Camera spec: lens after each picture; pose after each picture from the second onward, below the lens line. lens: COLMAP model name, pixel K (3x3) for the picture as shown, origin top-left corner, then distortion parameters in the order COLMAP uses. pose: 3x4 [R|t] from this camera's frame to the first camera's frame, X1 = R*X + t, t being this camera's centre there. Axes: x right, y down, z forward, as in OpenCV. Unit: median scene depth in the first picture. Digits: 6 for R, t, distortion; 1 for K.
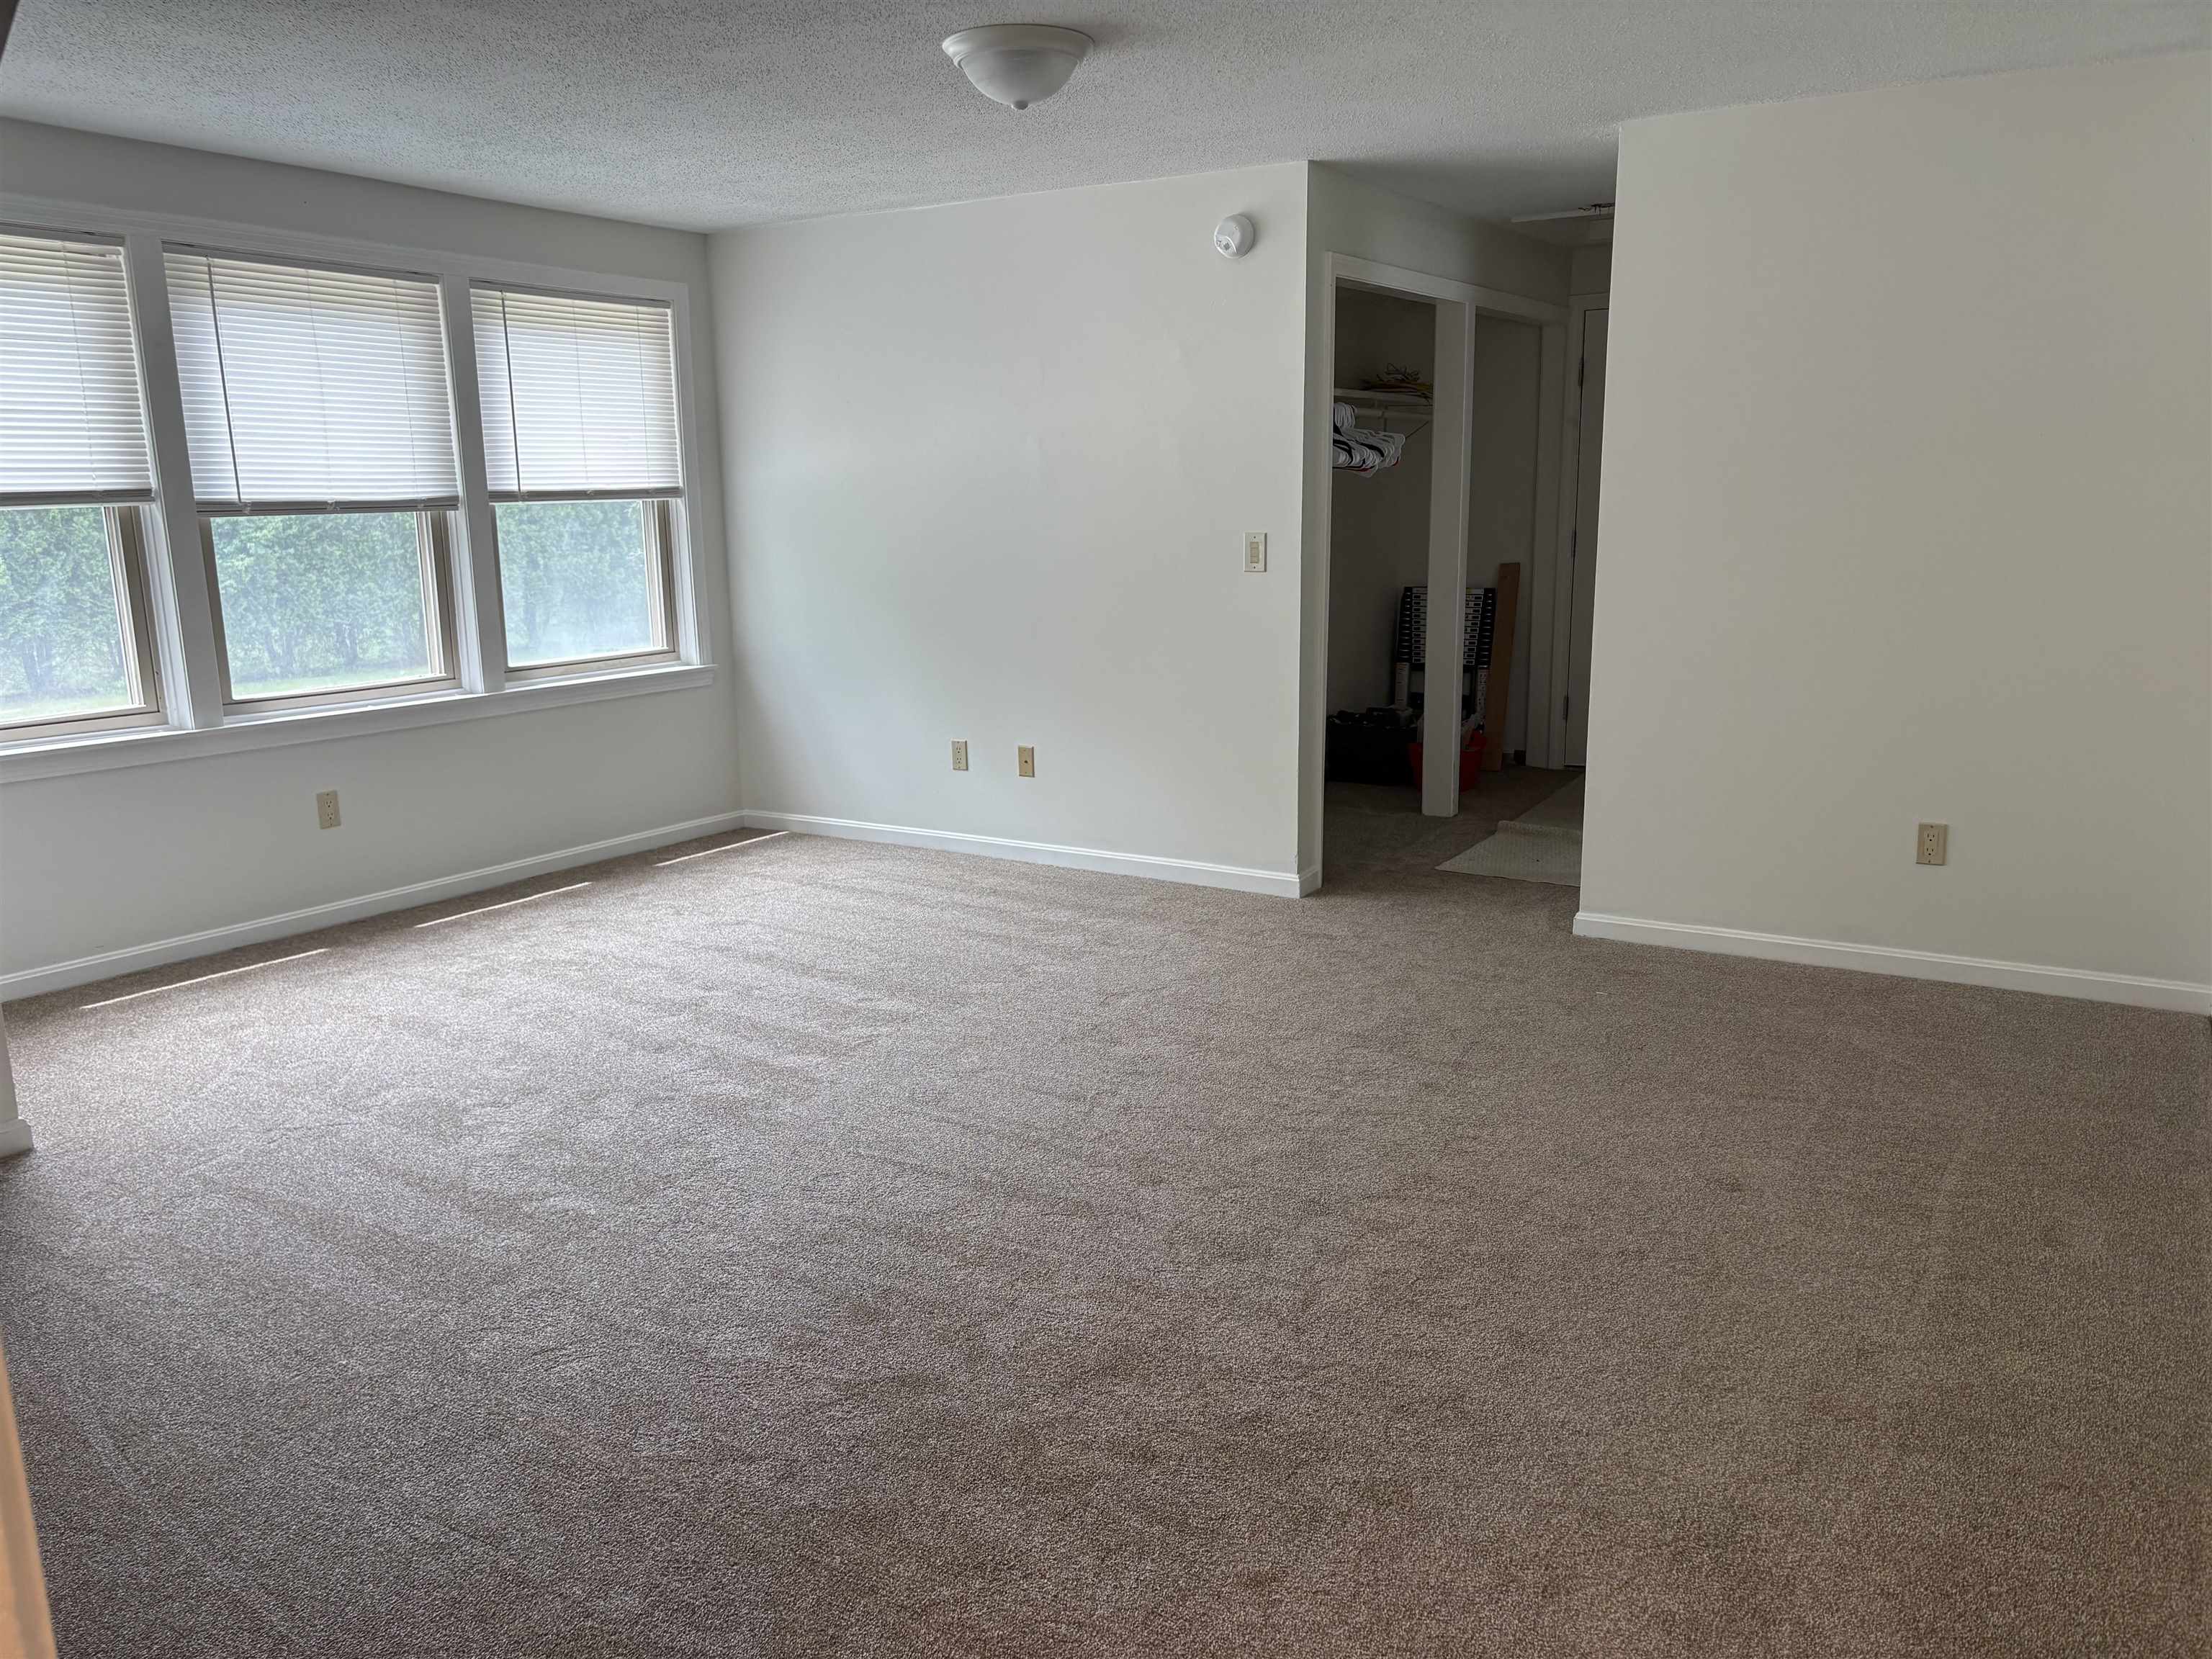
lens RADIAL K [[1702.3, 0, 1102.8], [0, 1702.3, 835.4], [0, 0, 1]] dist [0.046104, -0.031209]
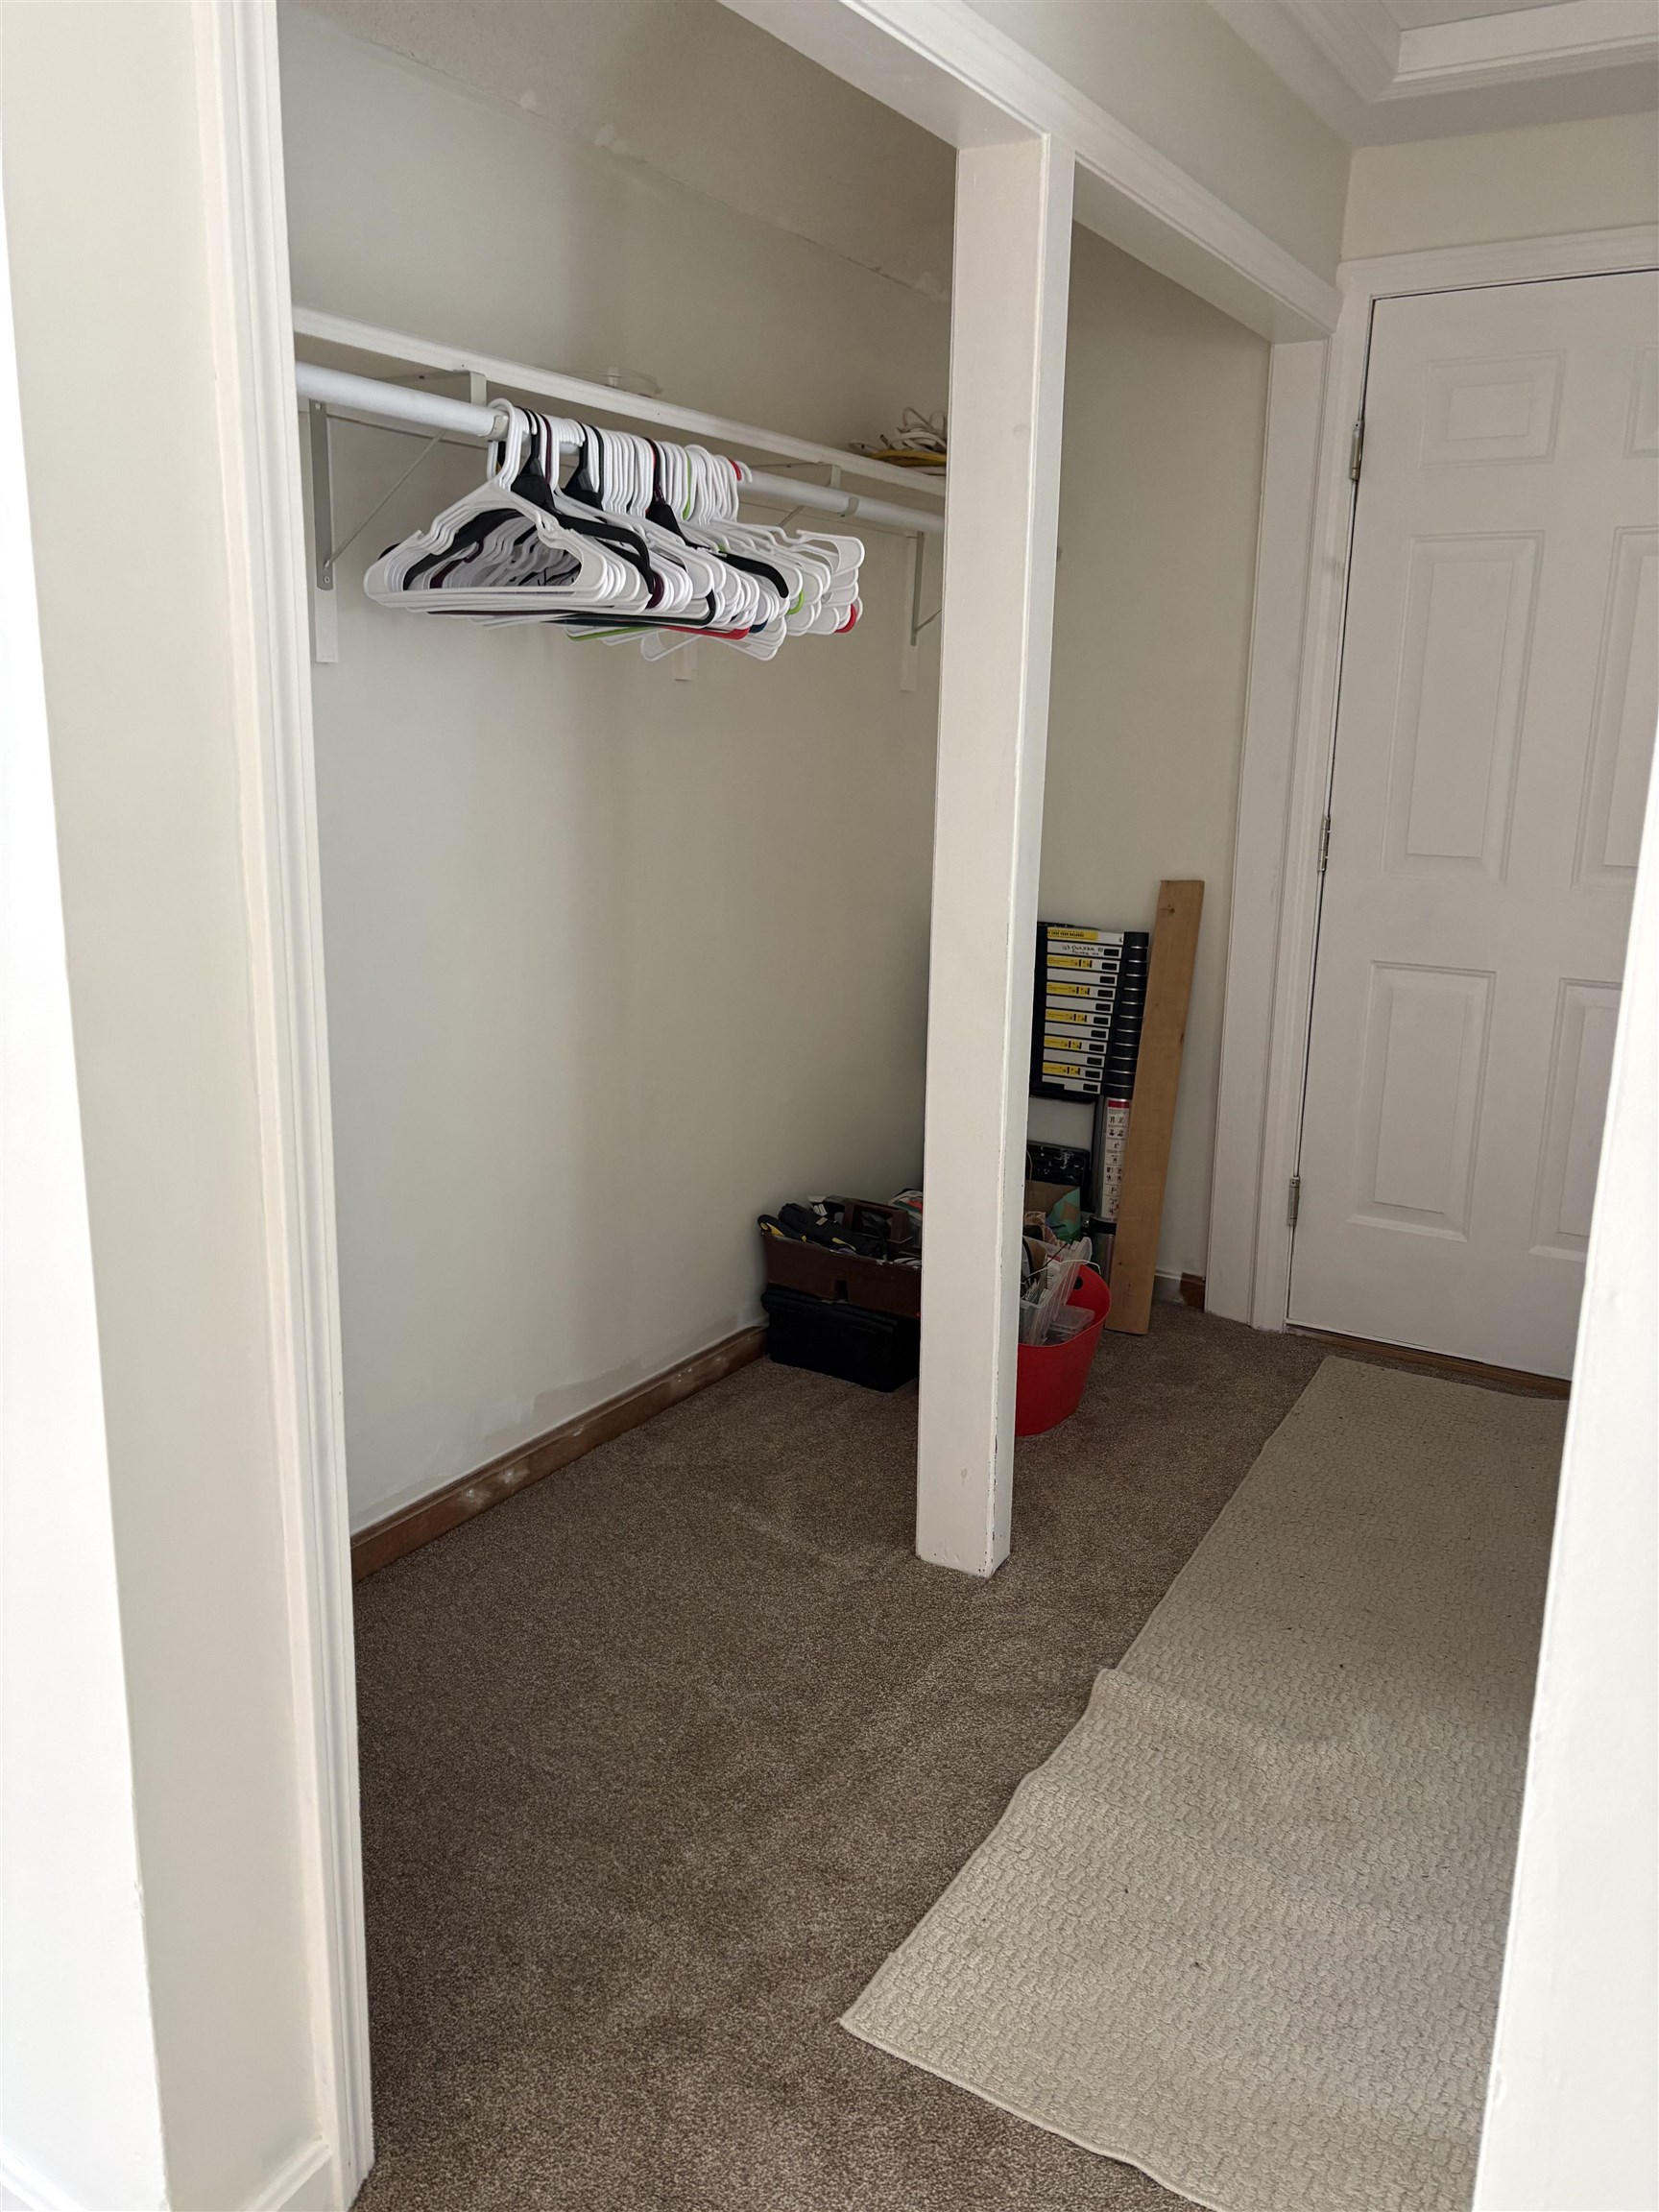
lens RADIAL K [[1702.3, 0, 833.4], [0, 1702.3, 1103.2], [0, 0, 1]] dist [0.046104, -0.031209]
pose [[0.999524, 0.028457, 0.011885, 0.141659], [-0.028689, 0.999391, 0.019867, -0.106100], [-0.011313, -0.020199, 0.999732, 0.544657]]
